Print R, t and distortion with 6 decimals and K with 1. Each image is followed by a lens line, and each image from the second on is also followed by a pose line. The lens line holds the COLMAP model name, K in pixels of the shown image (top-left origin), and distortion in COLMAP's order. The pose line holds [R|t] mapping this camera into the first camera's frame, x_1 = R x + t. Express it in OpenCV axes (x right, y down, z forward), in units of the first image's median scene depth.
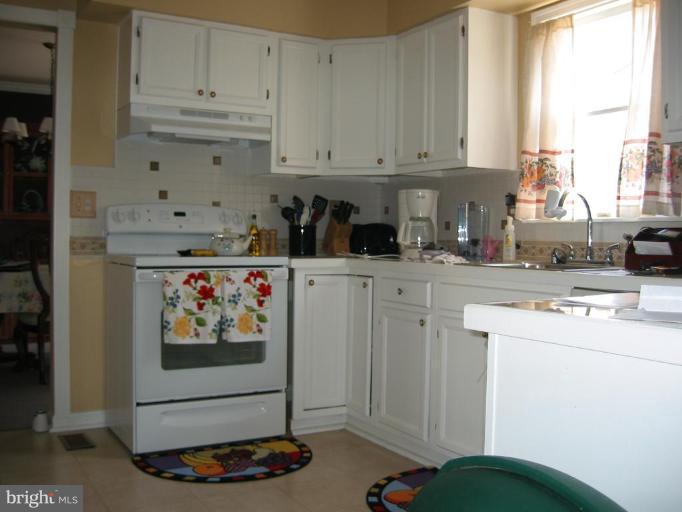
lens RADIAL K [[724.6, 0, 341.0], [0, 724.6, 256.0], [0, 0, 1]] dist [-0.082893, 0.006643]
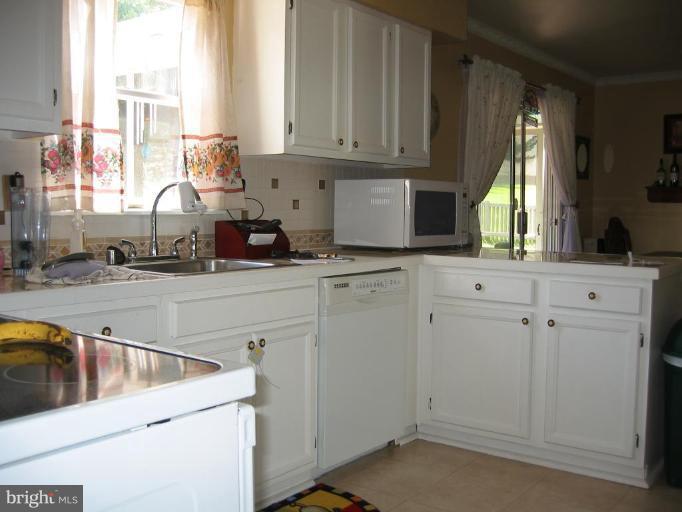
lens RADIAL K [[724.6, 0, 341.0], [0, 724.6, 256.0], [0, 0, 1]] dist [-0.082893, 0.006643]
pose [[-0.374601, -0.077789, 0.923917, -0.564522], [0.012468, 0.995962, 0.088910, -0.068868], [-0.927102, 0.044825, -0.372118, 1.043715]]
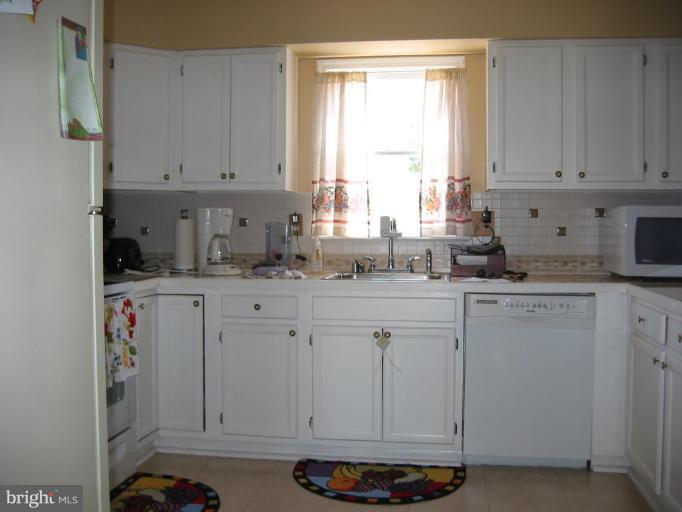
lens RADIAL K [[724.6, 0, 341.0], [0, 724.6, 256.0], [0, 0, 1]] dist [-0.082893, 0.006643]
pose [[0.622977, -0.042664, 0.781076, -0.677296], [0.026613, 0.999089, 0.033346, -0.058957], [-0.781787, 0.000013, 0.623545, 0.238344]]
